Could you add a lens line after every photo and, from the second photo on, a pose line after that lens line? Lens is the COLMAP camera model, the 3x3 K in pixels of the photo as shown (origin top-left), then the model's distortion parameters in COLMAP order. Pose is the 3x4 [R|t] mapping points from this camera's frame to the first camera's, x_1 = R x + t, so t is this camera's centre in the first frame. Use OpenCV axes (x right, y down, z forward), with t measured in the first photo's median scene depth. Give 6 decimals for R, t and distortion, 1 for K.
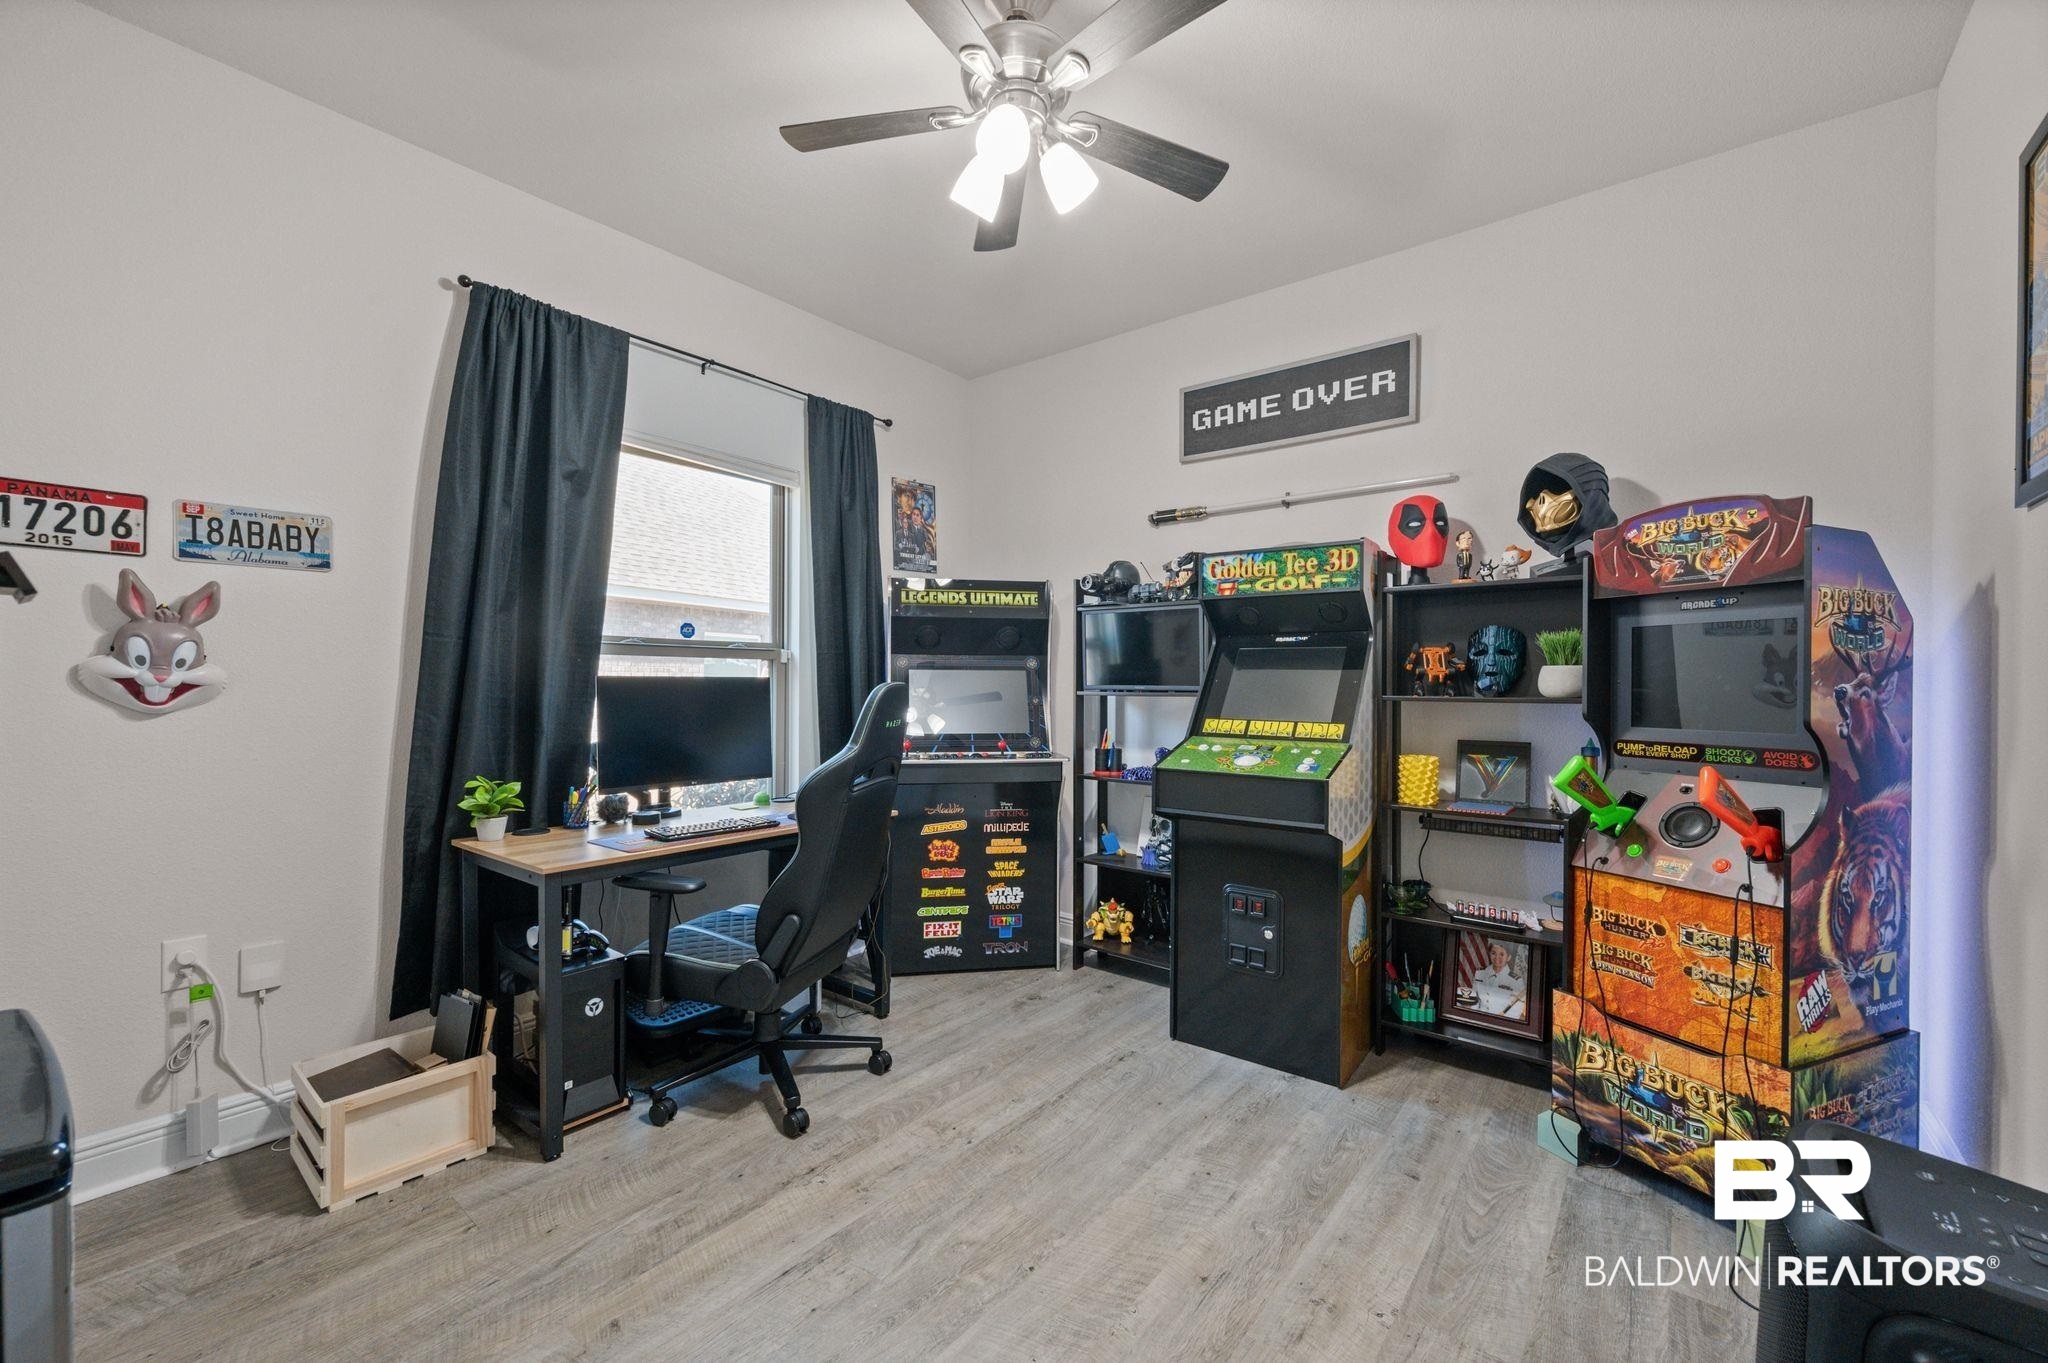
lens RADIAL K [[793.1, 0, 1027.2], [0, 793.1, 684.1], [0, 0, 1]] dist [-0.001113, -0.000067]
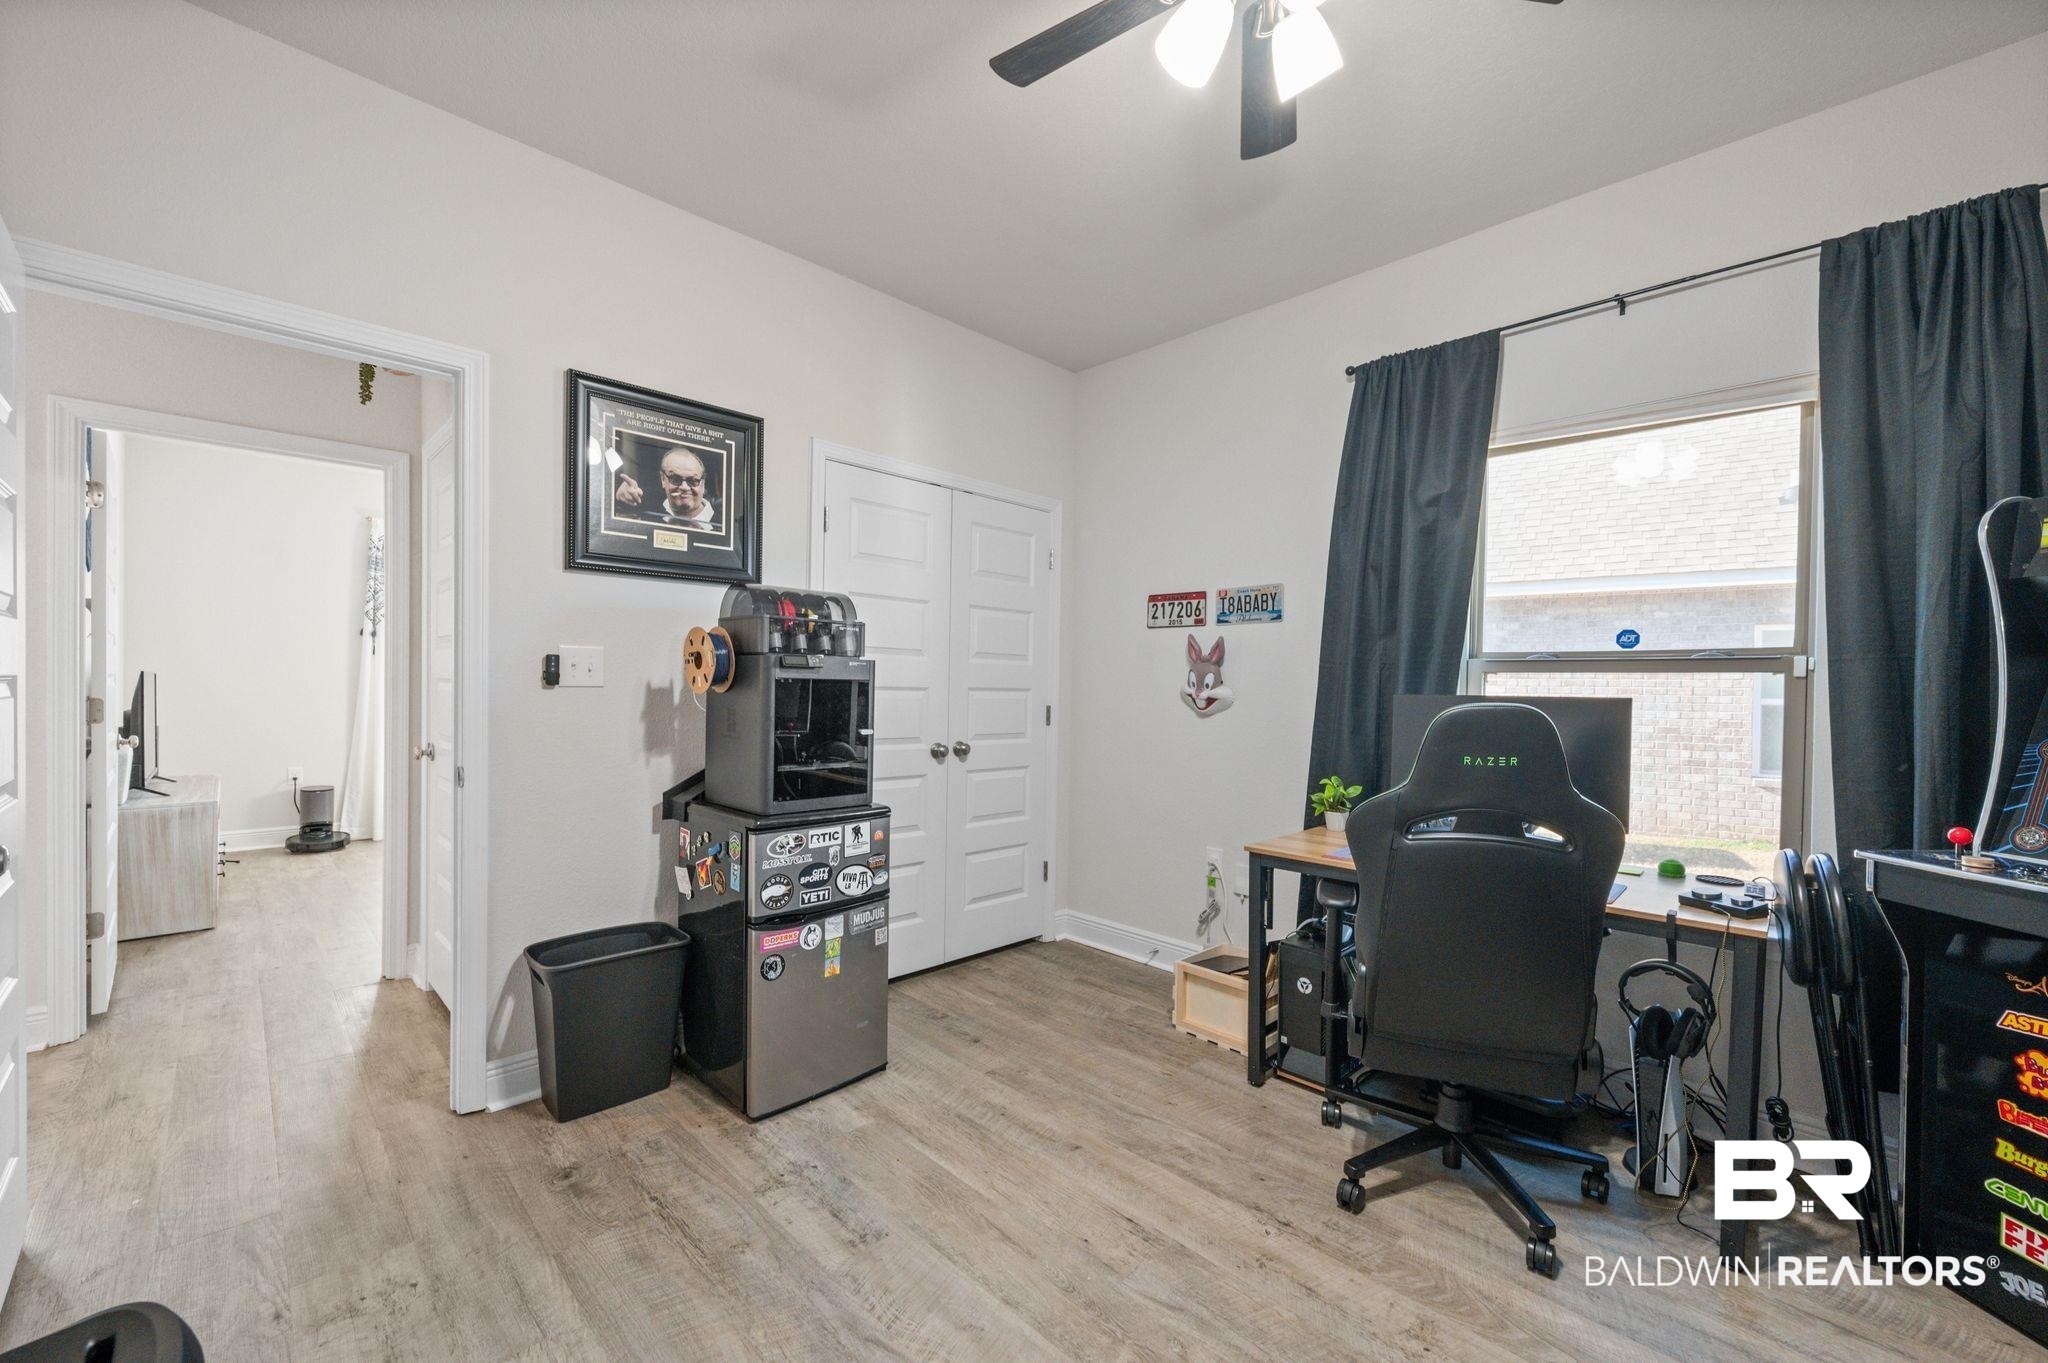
lens RADIAL K [[793.1, 0, 1027.1], [0, 793.1, 689.7], [0, 0, 1]] dist [-0.001113, -0.000067]
pose [[-0.085361, -0.003274, -0.996345, 0.645103], [-0.017340, 0.999848, -0.001800, -0.007676], [0.996199, 0.017123, -0.085405, 0.721556]]
